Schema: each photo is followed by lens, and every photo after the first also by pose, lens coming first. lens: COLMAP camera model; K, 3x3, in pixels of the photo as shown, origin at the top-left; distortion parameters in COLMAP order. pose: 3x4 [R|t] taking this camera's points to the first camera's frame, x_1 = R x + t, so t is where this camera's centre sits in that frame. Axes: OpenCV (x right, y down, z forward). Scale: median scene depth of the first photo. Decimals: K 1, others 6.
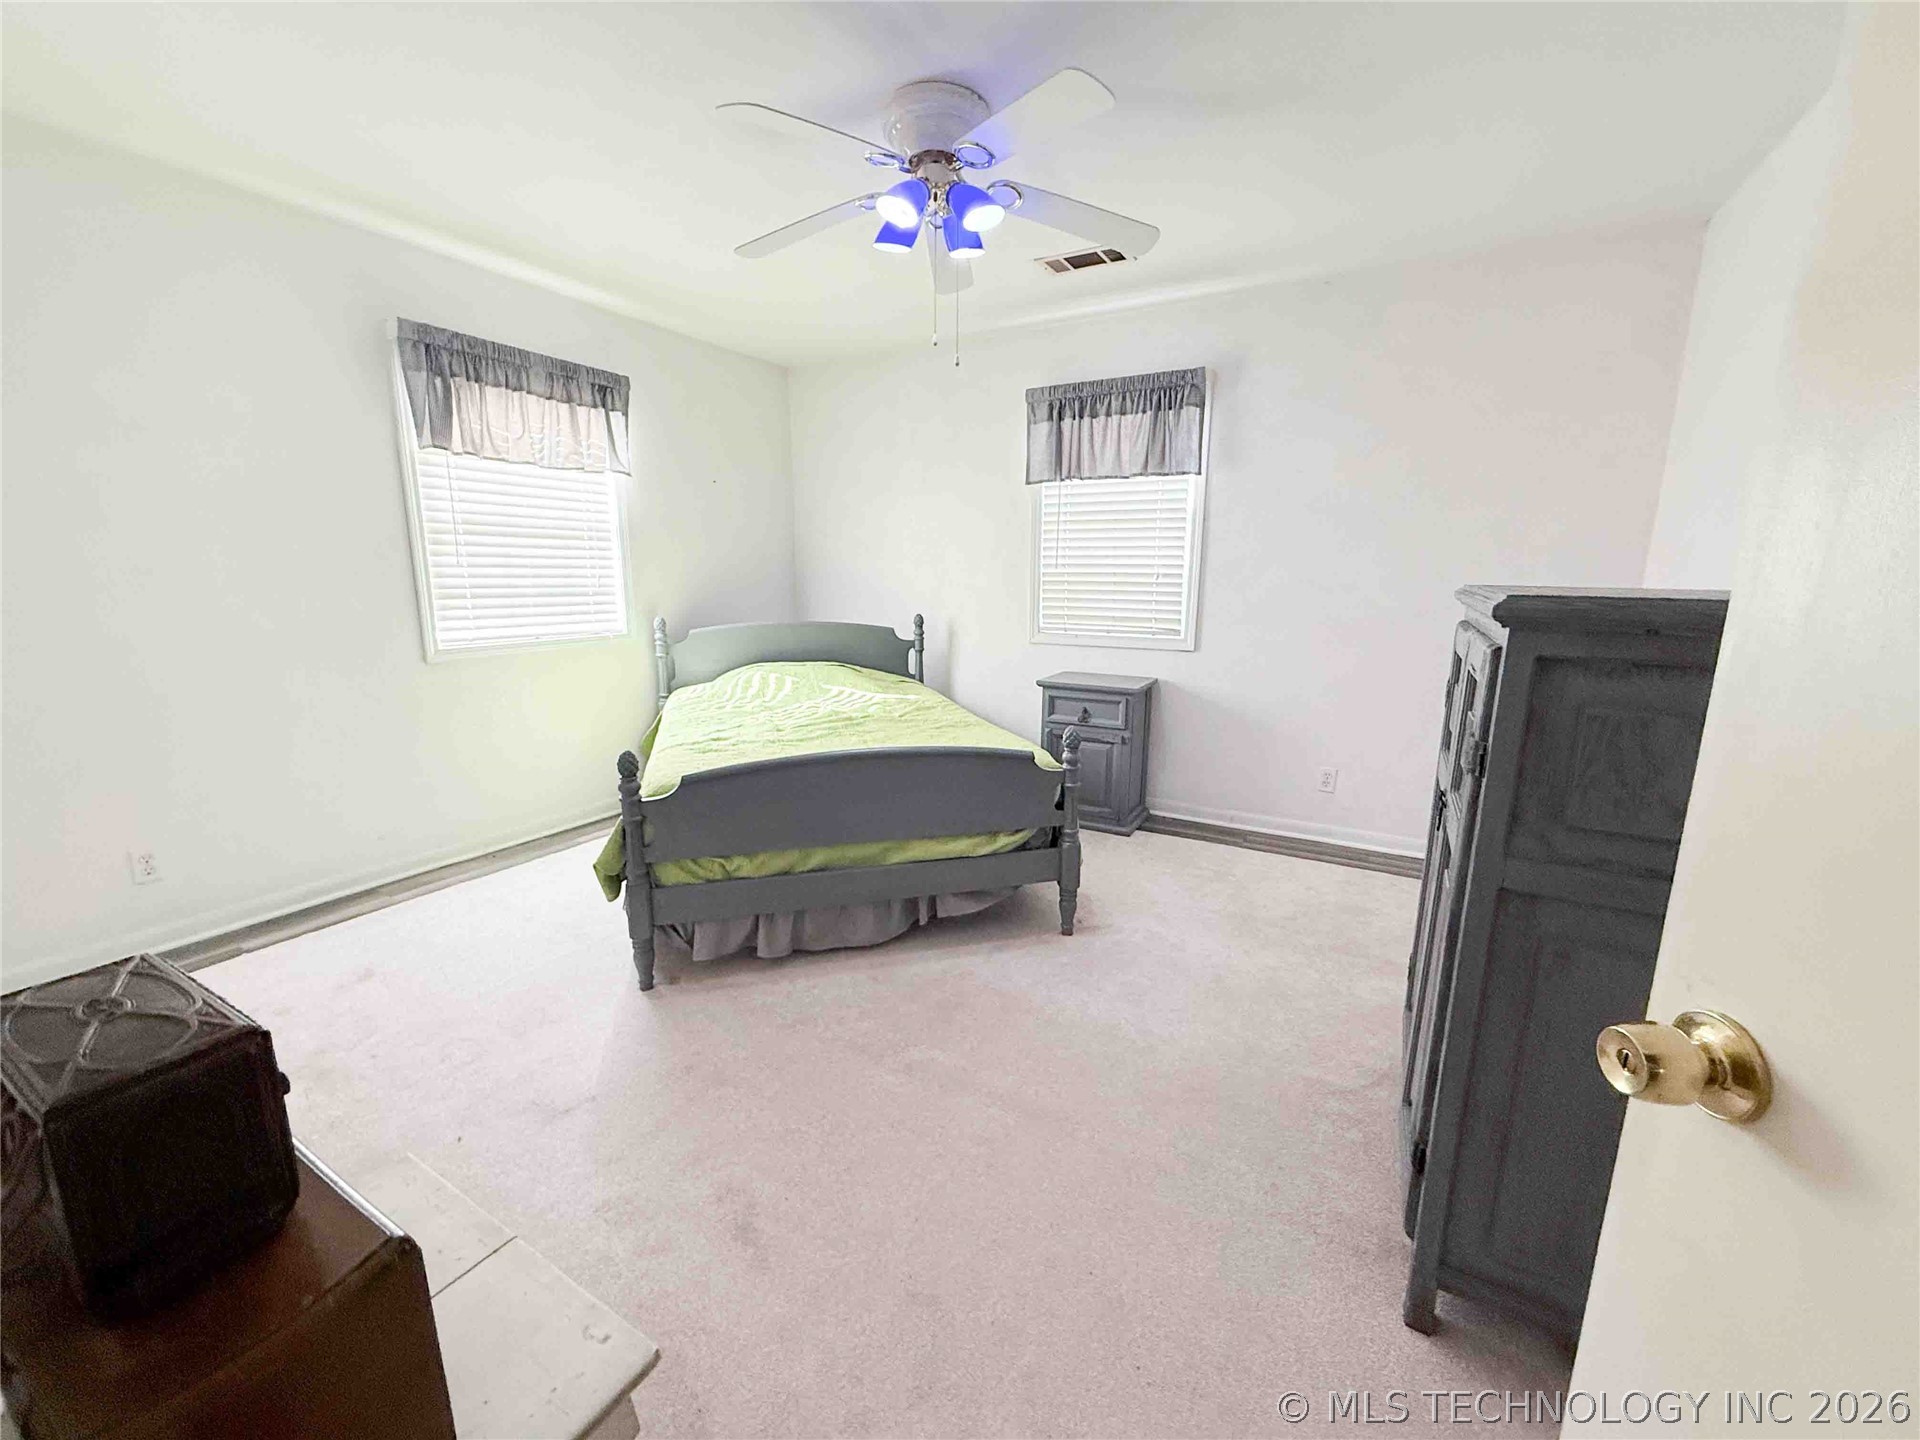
lens RADIAL K [[760.9, 0, 951.7], [0, 760.9, 717.0], [0, 0, 1]] dist [-0.000748, -0.000540]
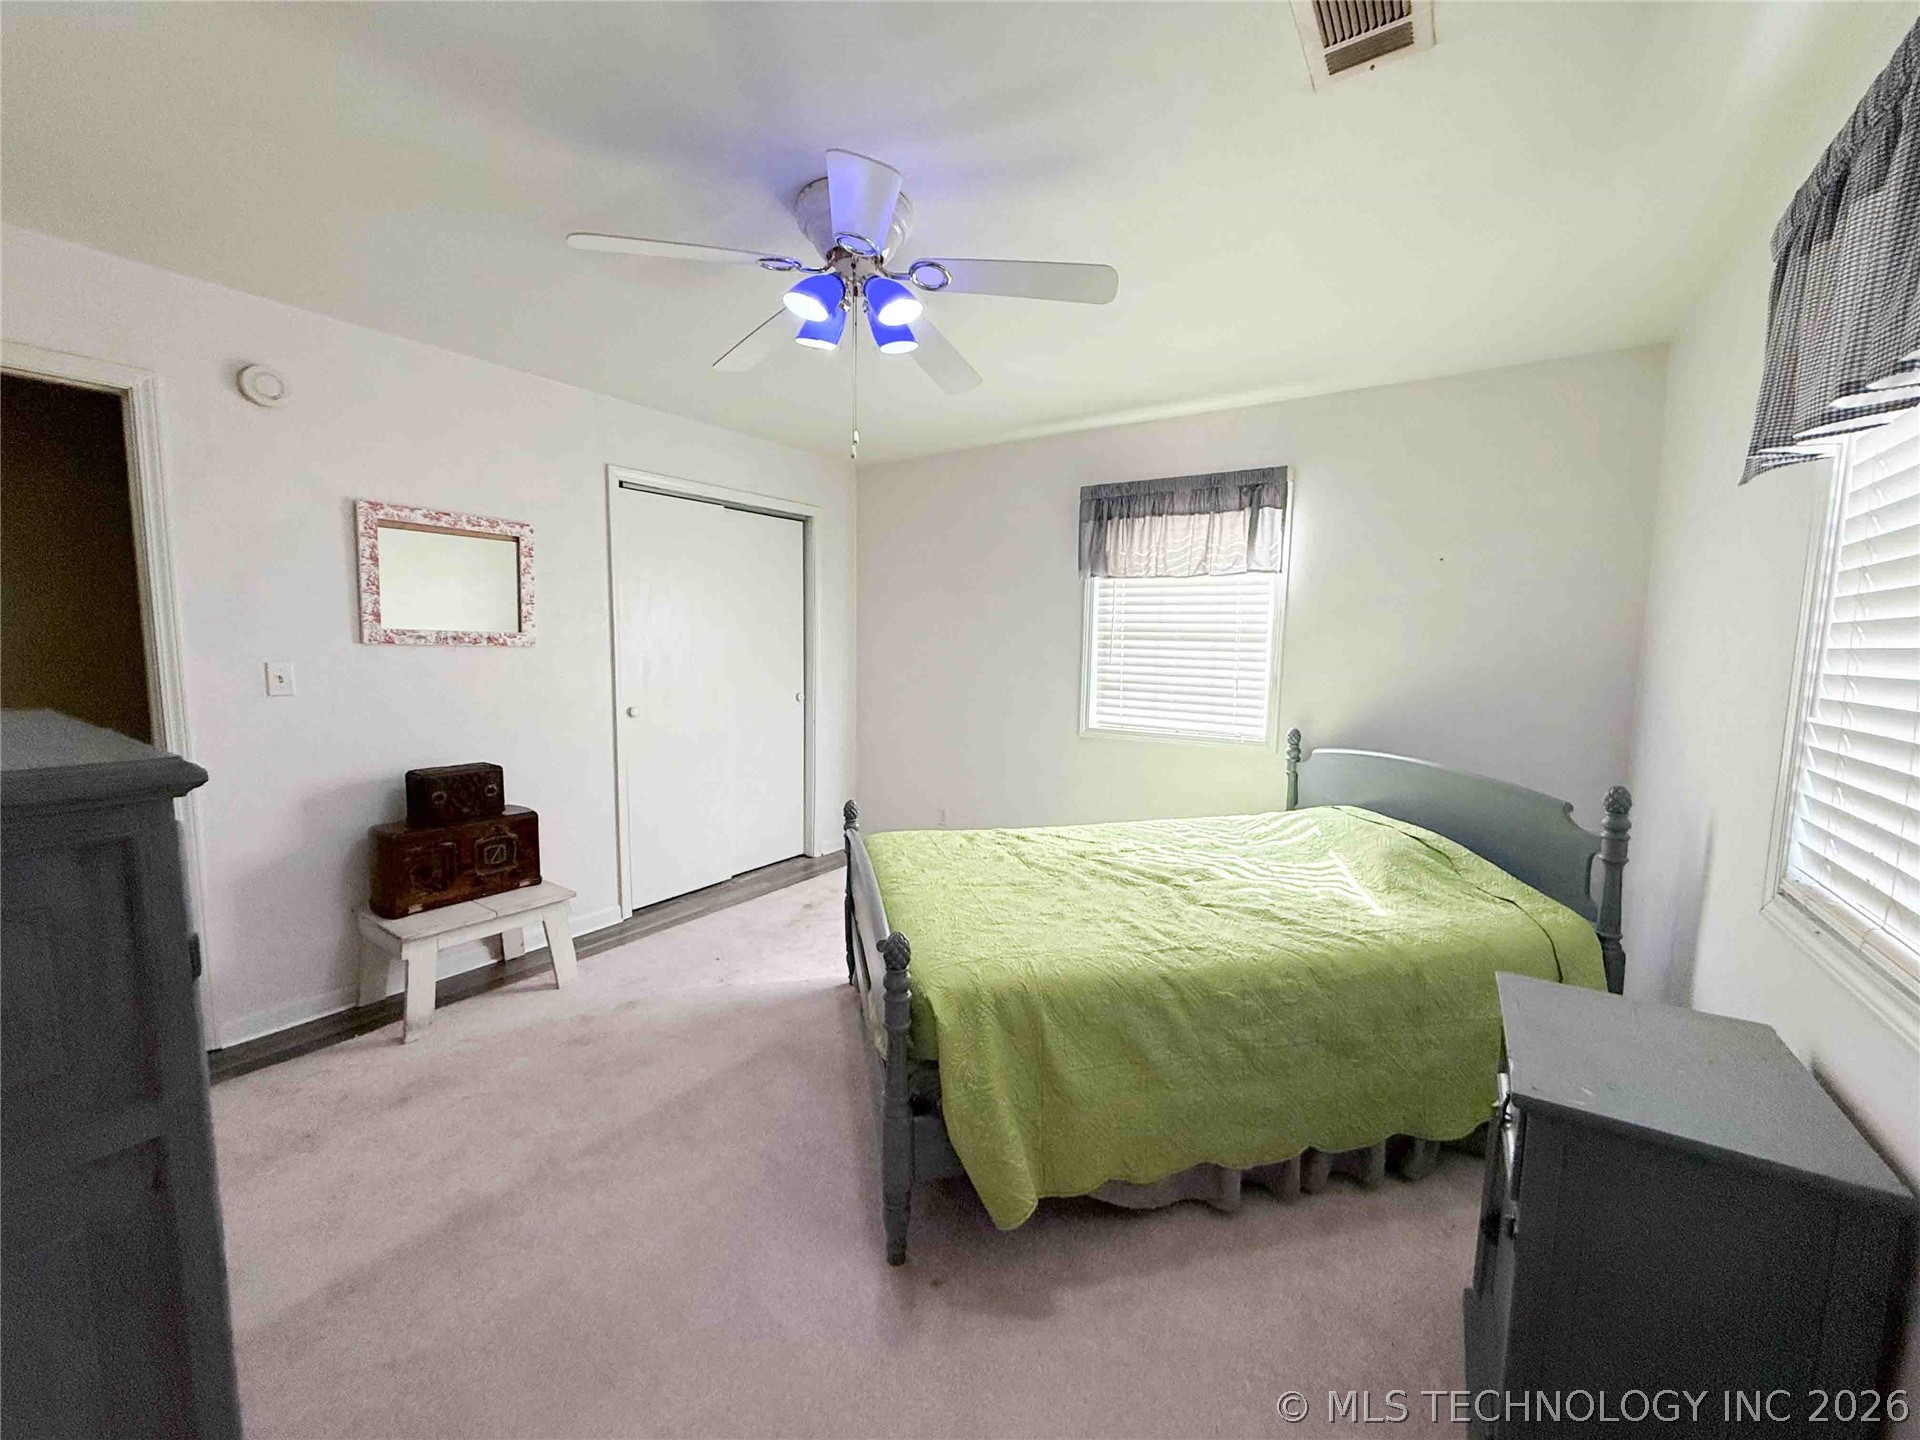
lens RADIAL K [[760.9, 0, 955.8], [0, 760.9, 727.7], [0, 0, 1]] dist [-0.000748, -0.000540]
pose [[-0.082291, 0.104048, -0.991162, 0.612038], [-0.206610, 0.971147, 0.119101, -0.189468], [0.974957, 0.214585, -0.058420, 0.824625]]
